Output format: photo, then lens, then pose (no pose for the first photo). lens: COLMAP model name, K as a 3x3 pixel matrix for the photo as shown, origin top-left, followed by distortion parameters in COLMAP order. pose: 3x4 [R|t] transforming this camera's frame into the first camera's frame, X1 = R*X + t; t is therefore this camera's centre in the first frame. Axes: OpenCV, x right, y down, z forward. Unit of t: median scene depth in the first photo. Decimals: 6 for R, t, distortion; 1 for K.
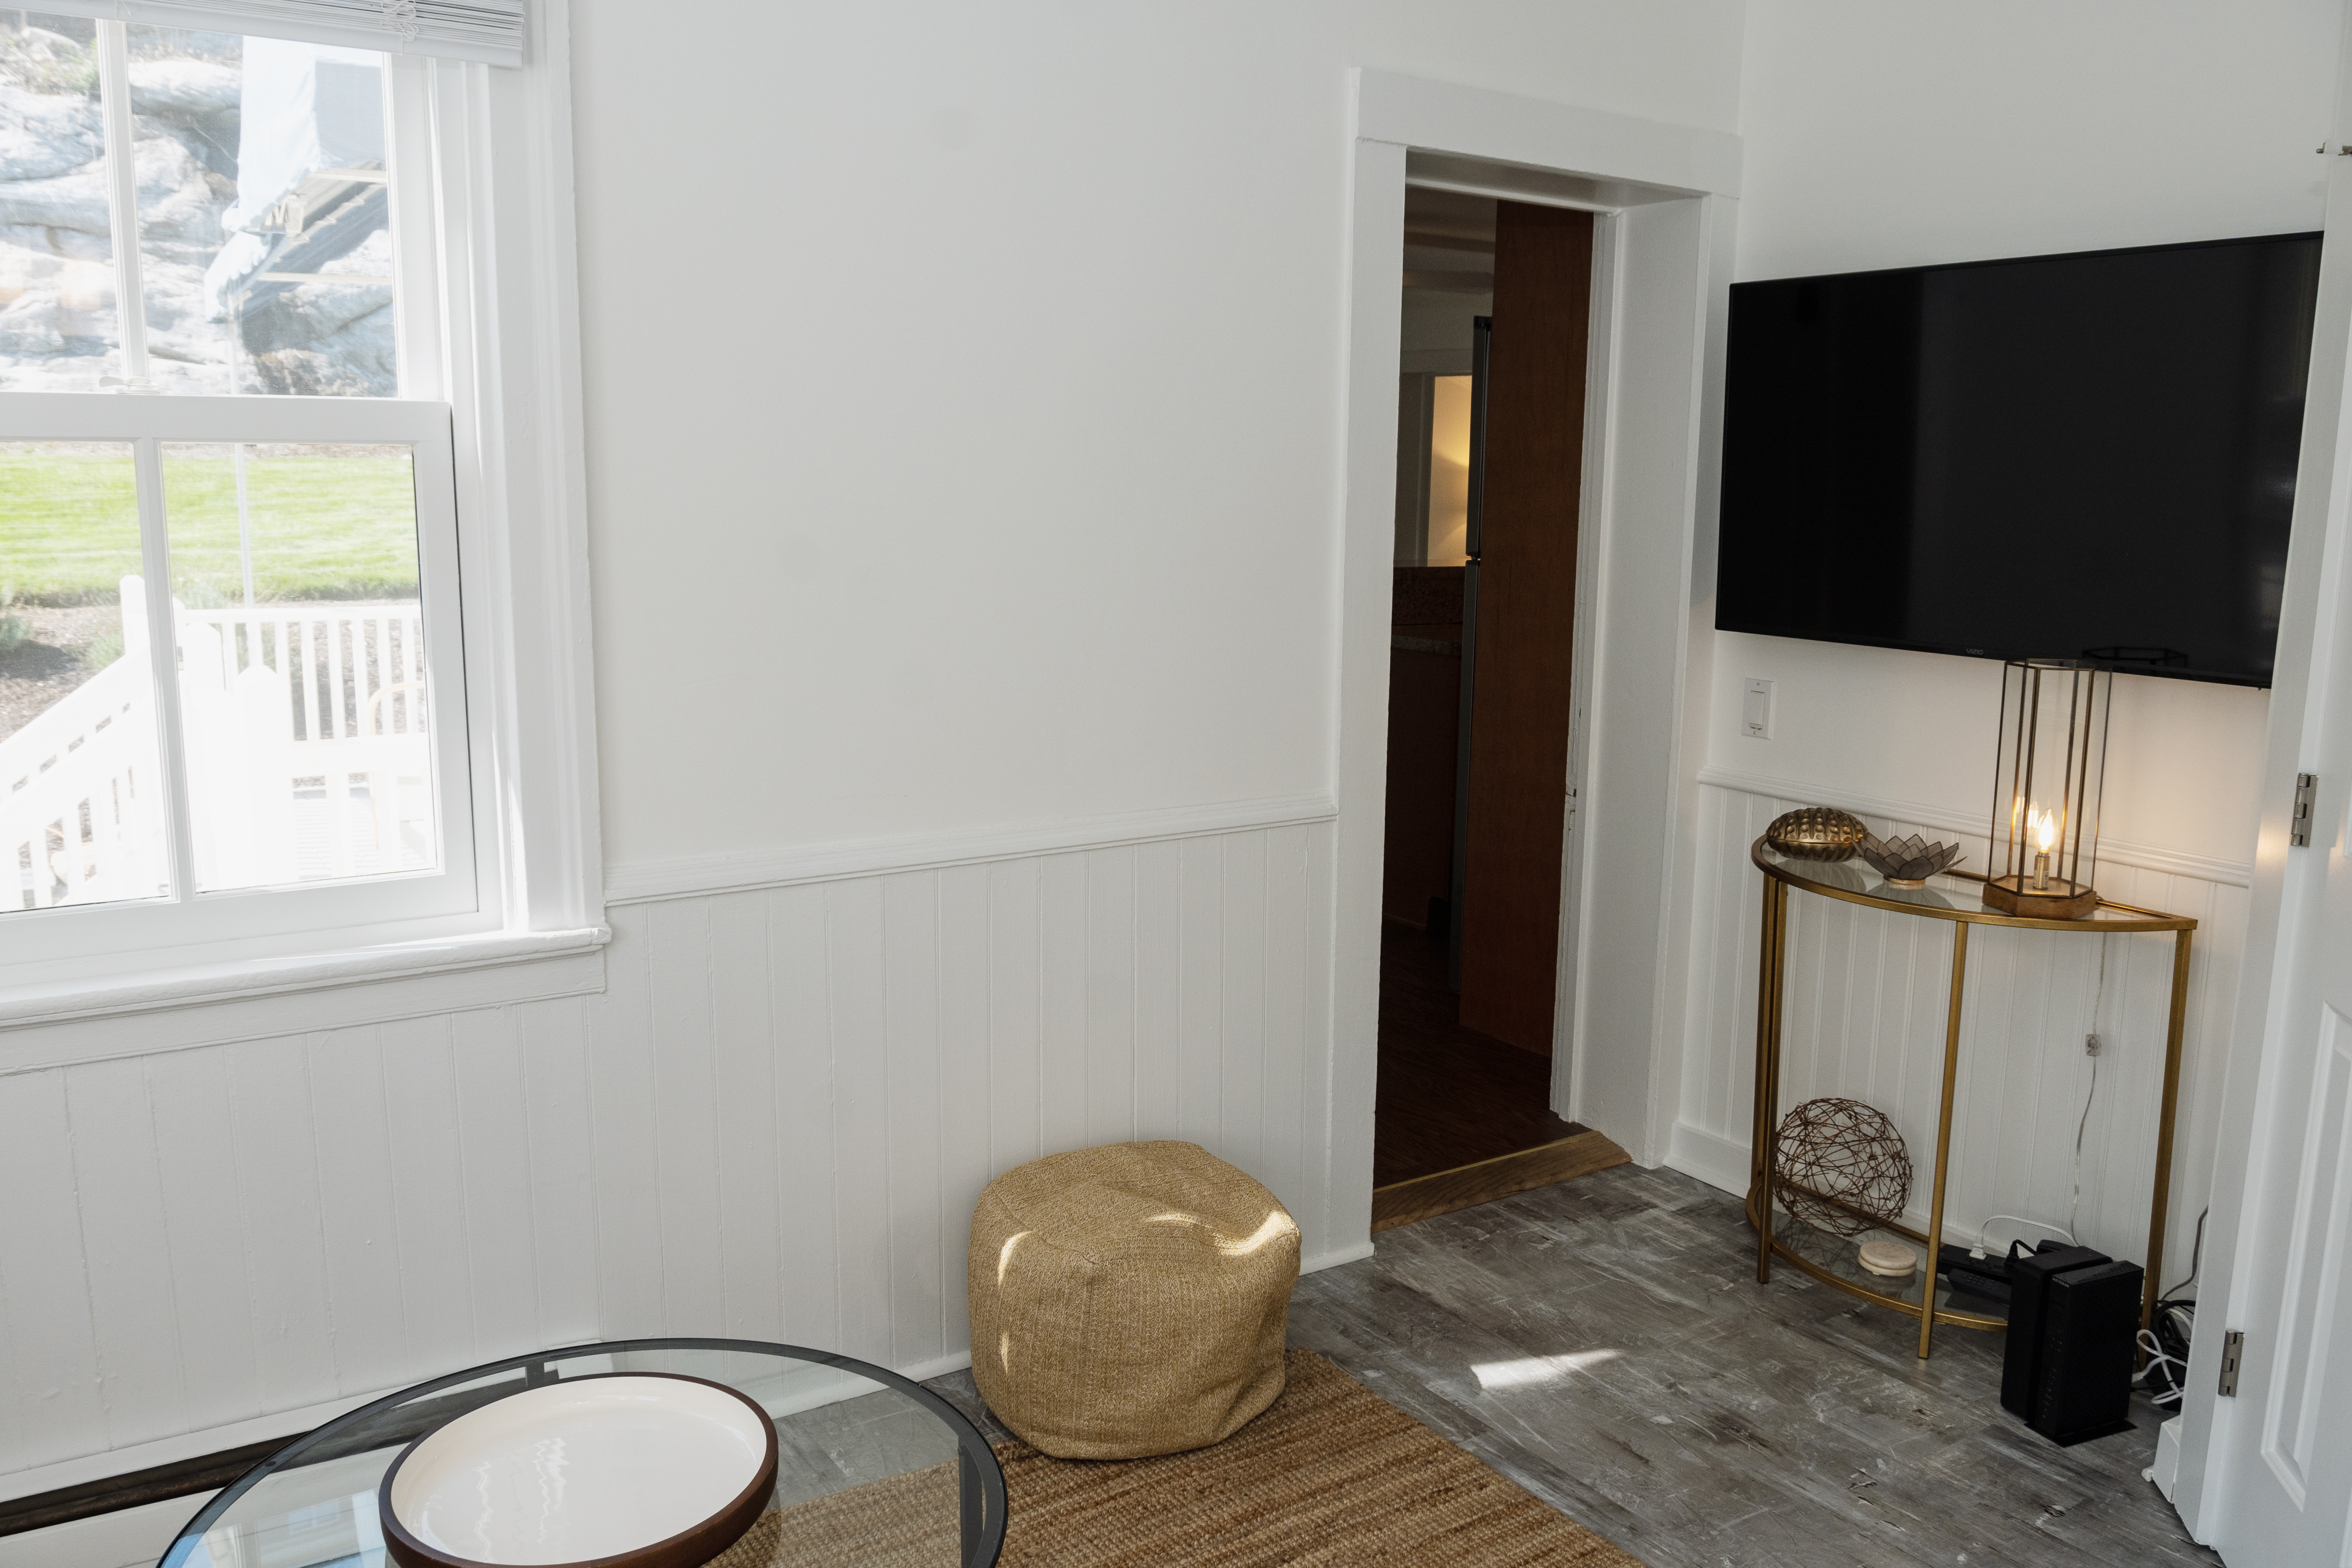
lens RADIAL K [[1812.9, 0, 1177.5], [0, 1812.9, 780.1], [0, 0, 1]] dist [-0.038259, -0.003781]
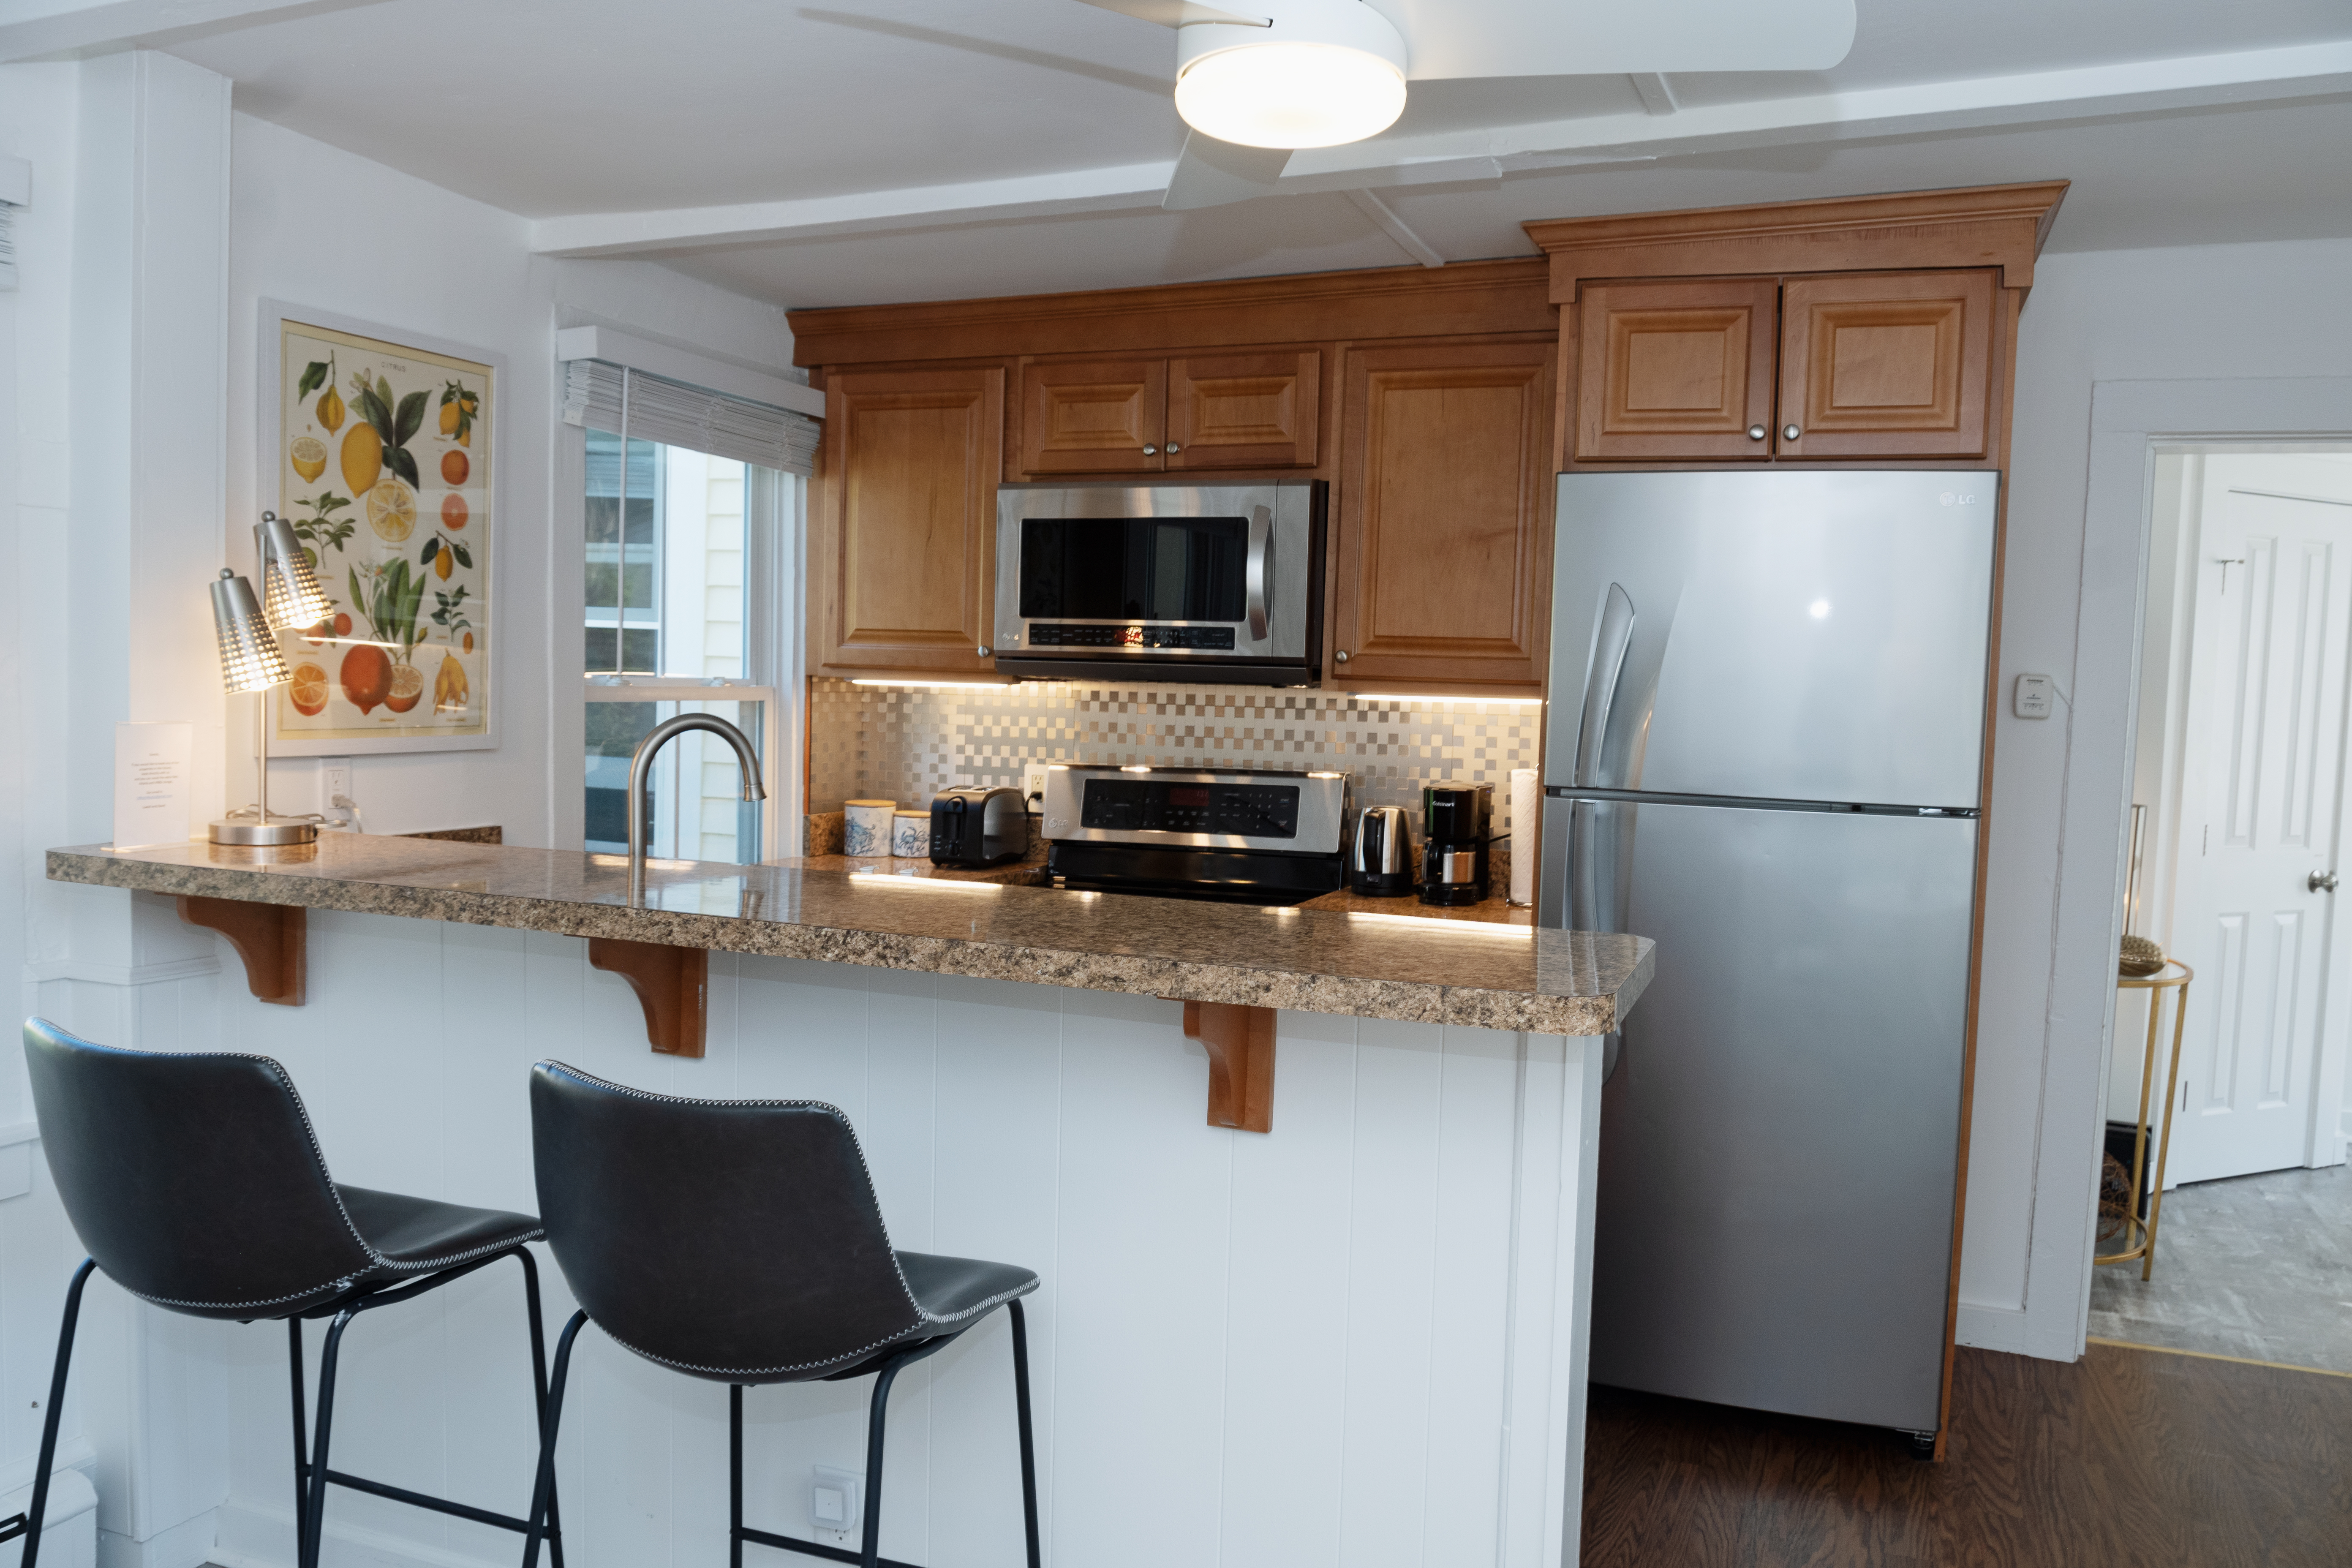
lens RADIAL K [[1812.9, 0, 1178.7], [0, 1812.9, 787.1], [0, 0, 1]] dist [-0.038259, -0.003781]
pose [[-0.588789, -0.078533, 0.804463, -0.302272], [0.104204, 0.979588, 0.171896, -0.396139], [-0.801542, 0.185039, -0.568587, 2.302434]]
